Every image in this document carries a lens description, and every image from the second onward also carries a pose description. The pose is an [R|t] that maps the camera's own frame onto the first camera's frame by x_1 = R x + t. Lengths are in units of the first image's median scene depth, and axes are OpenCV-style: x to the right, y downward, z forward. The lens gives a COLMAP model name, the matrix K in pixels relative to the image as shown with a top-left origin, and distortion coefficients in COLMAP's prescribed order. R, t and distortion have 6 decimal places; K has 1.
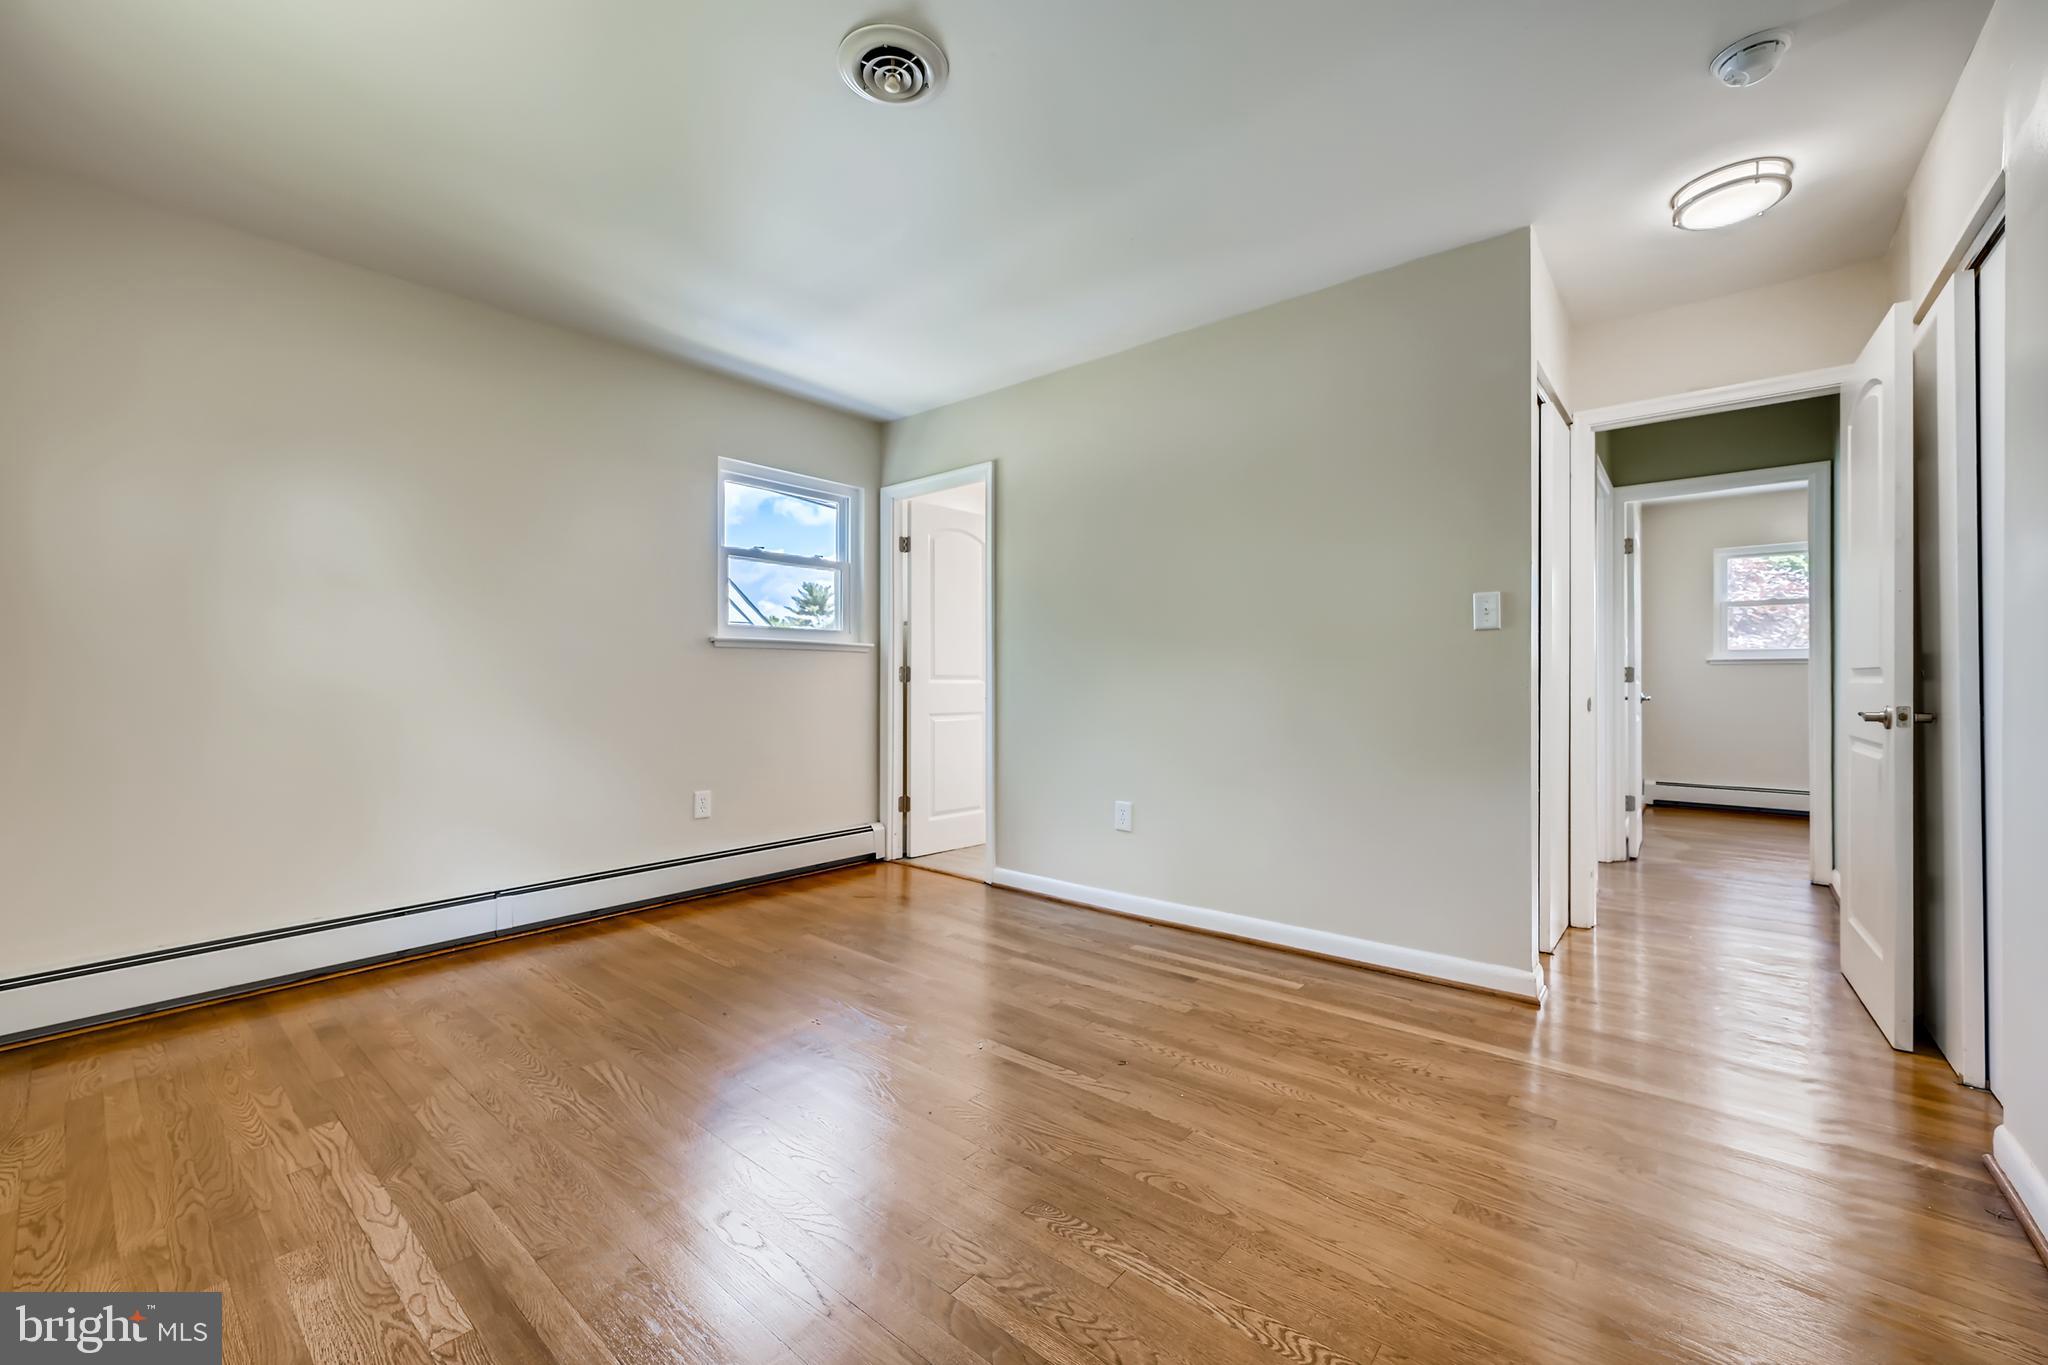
lens RADIAL K [[818.5, 0, 1023.7], [0, 818.5, 677.3], [0, 0, 1]] dist [0.000616, 0.000419]
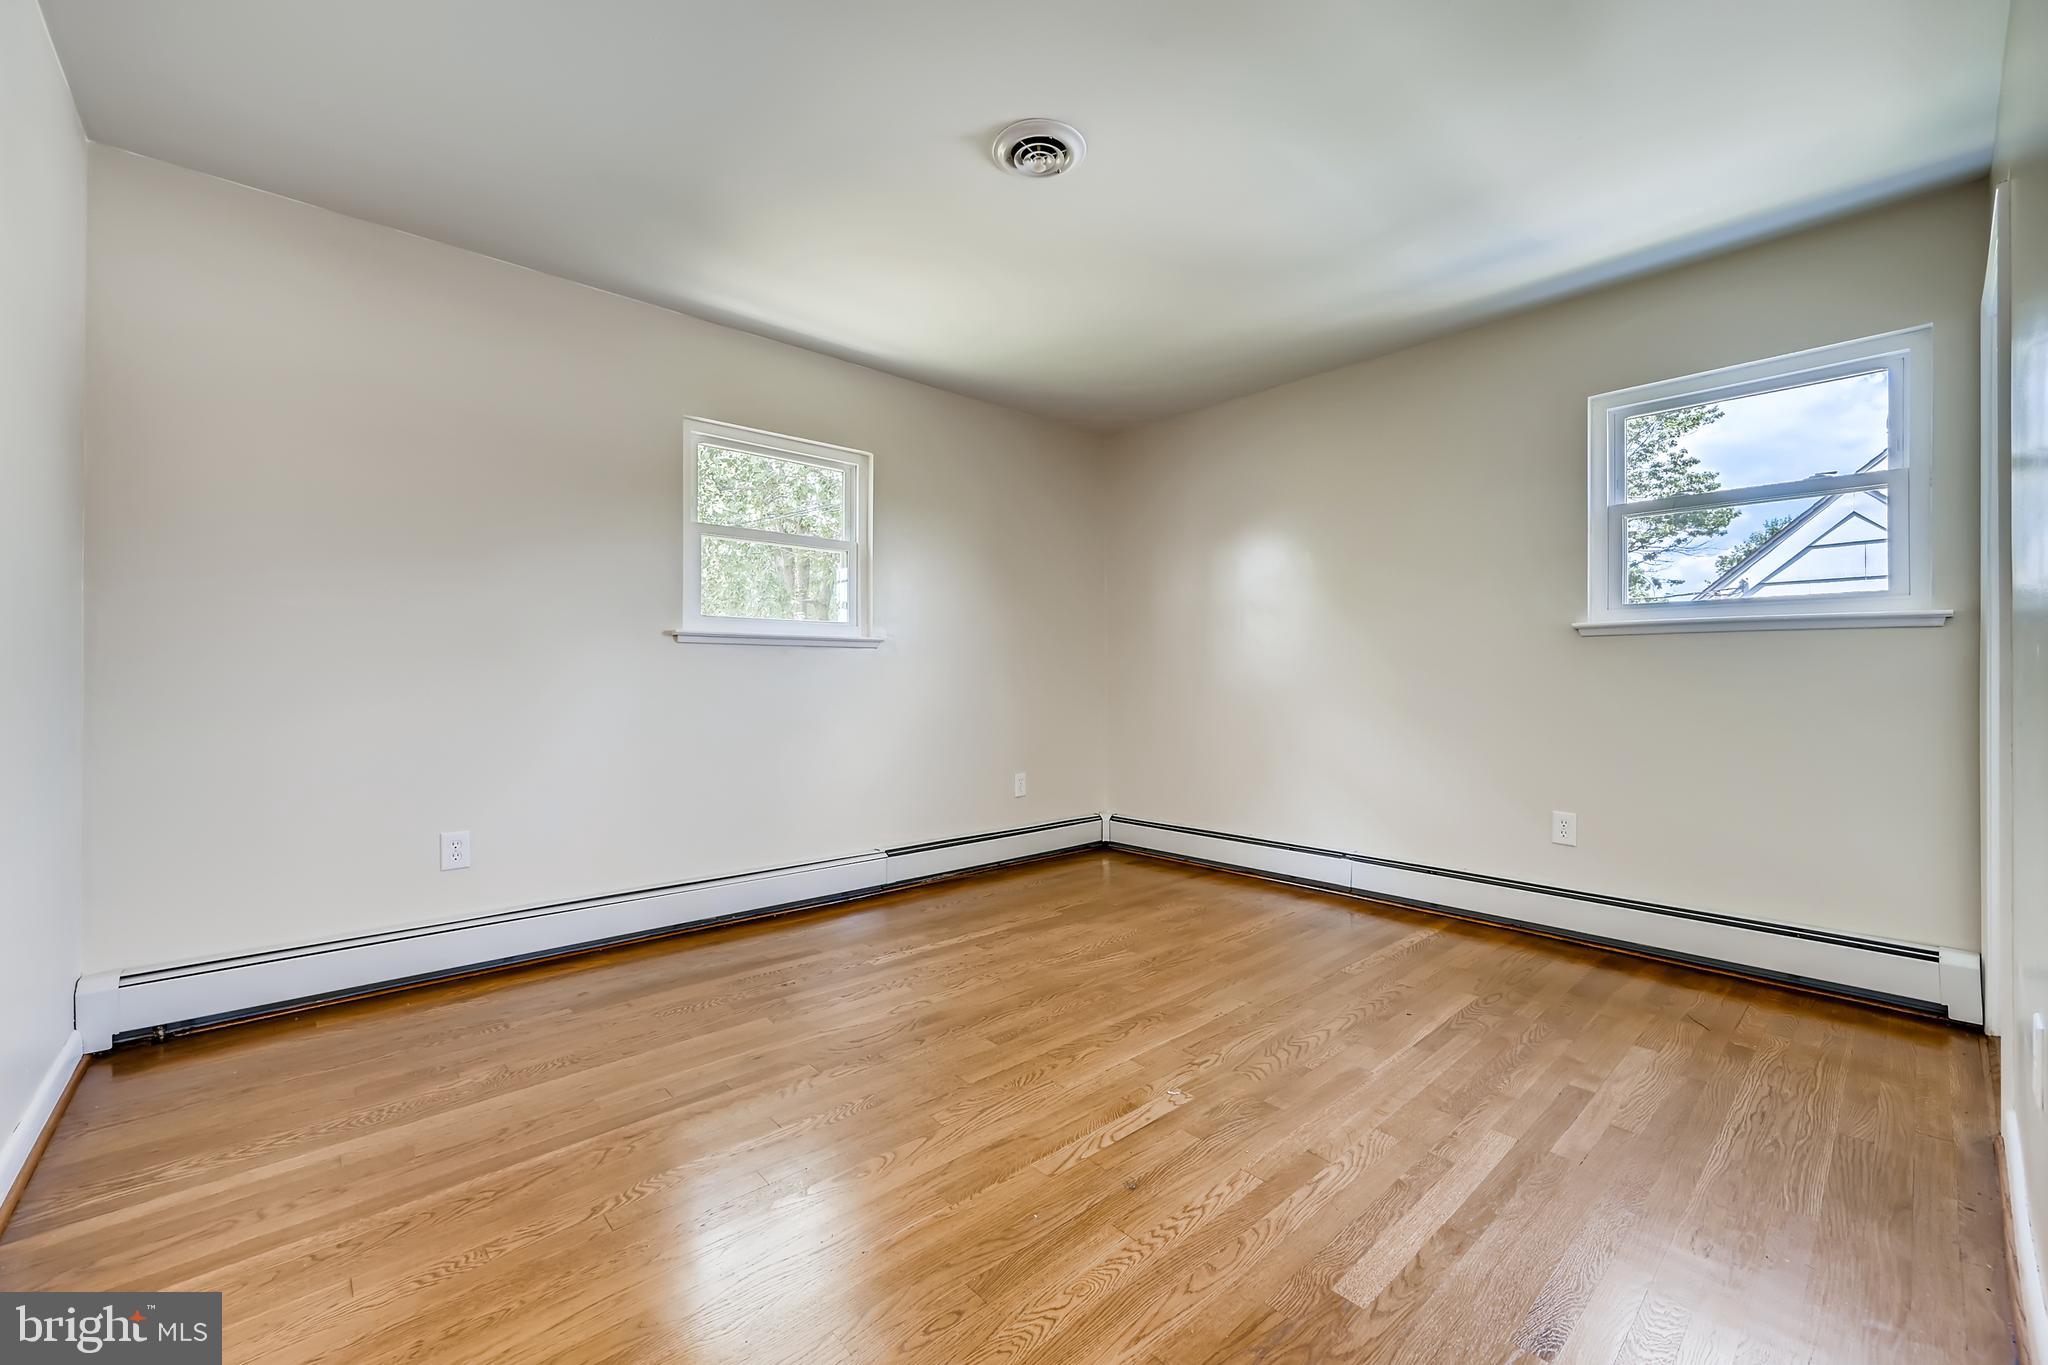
lens RADIAL K [[818.5, 0, 1023.7], [0, 818.5, 677.3], [0, 0, 1]] dist [0.000616, 0.000419]
pose [[-0.133145, 0.001273, -0.991096, 0.752700], [0.001663, 0.999998, 0.001061, 0.001168], [0.991095, -0.001507, -0.133147, 0.856779]]
